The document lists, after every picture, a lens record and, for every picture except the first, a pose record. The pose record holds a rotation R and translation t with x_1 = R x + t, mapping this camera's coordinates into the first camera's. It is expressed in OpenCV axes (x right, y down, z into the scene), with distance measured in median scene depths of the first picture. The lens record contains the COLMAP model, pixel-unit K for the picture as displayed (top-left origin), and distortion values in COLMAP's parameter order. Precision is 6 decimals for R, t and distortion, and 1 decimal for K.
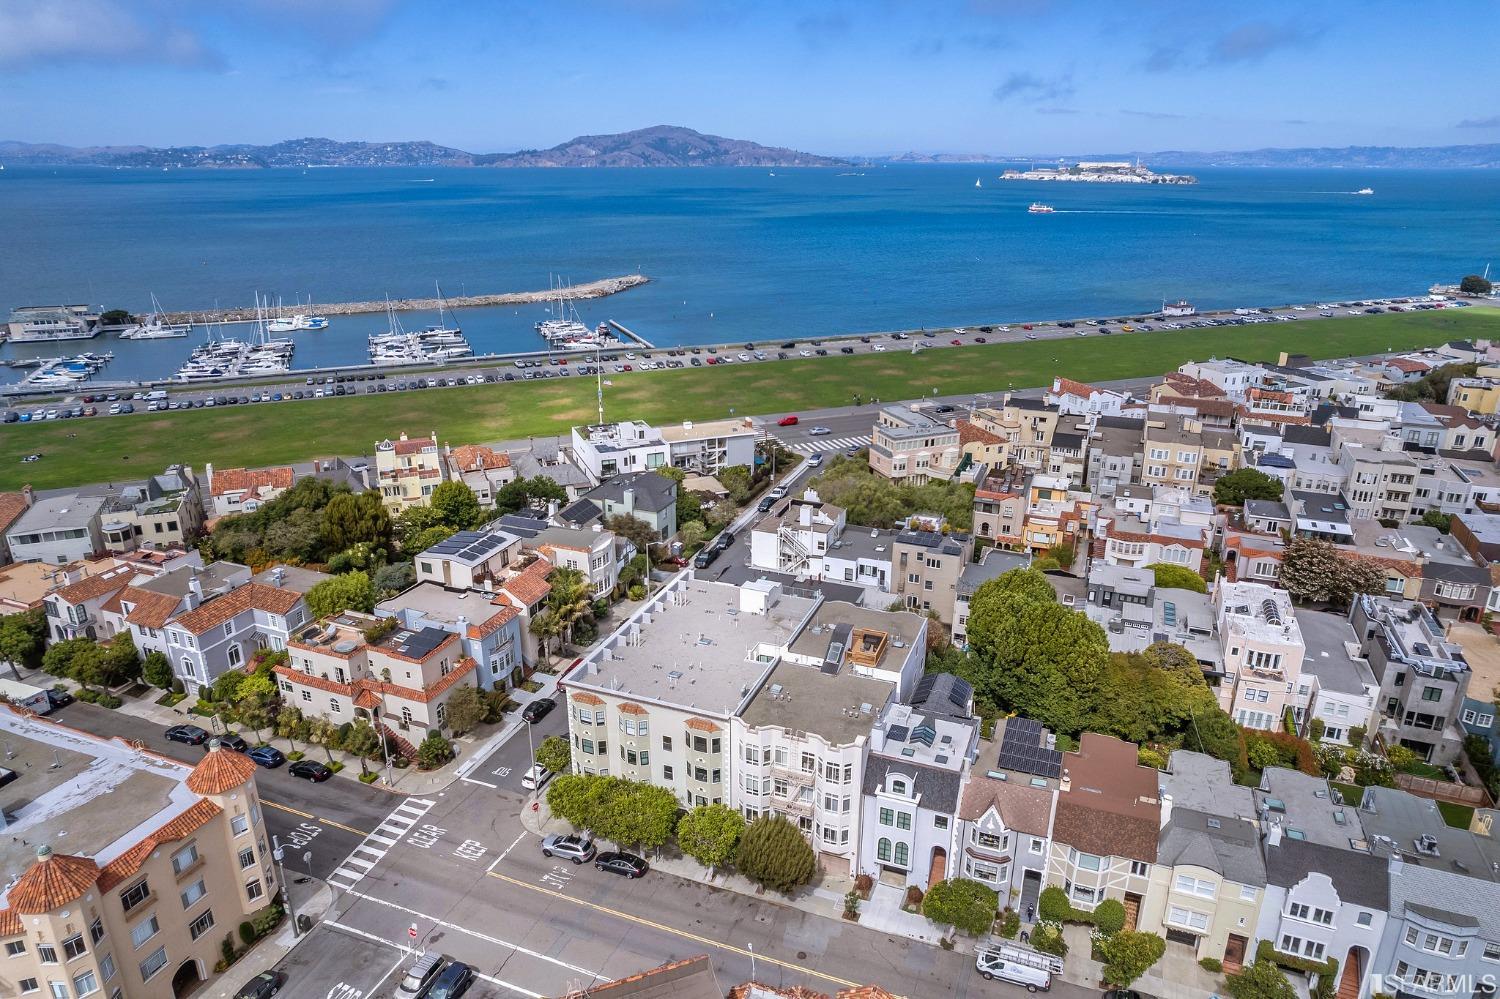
lens RADIAL K [[962.8, 0, 757.2], [0, 962.8, 496.7], [0, 0, 1]] dist [-0.077841, 0.067648]
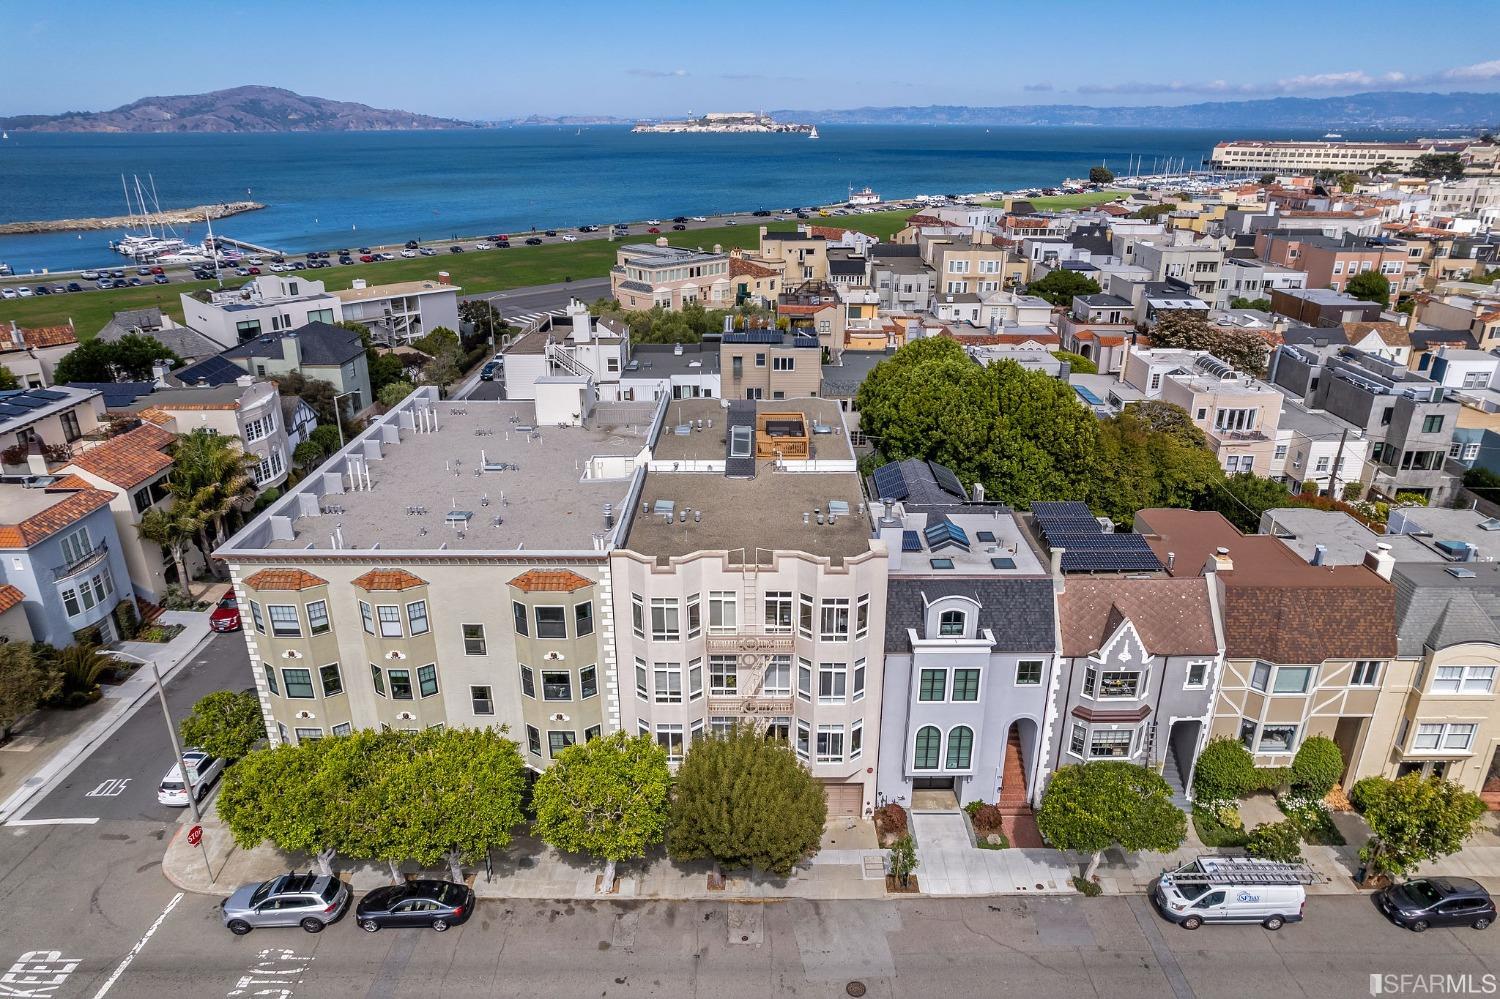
lens RADIAL K [[962.8, 0, 758.0], [0, 962.8, 496.3], [0, 0, 1]] dist [-0.077841, 0.067648]
pose [[0.933531, -0.134750, 0.332208, -0.082410], [0.123965, 0.990840, 0.053553, 0.131970], [-0.336381, -0.008811, 0.941685, 0.367991]]
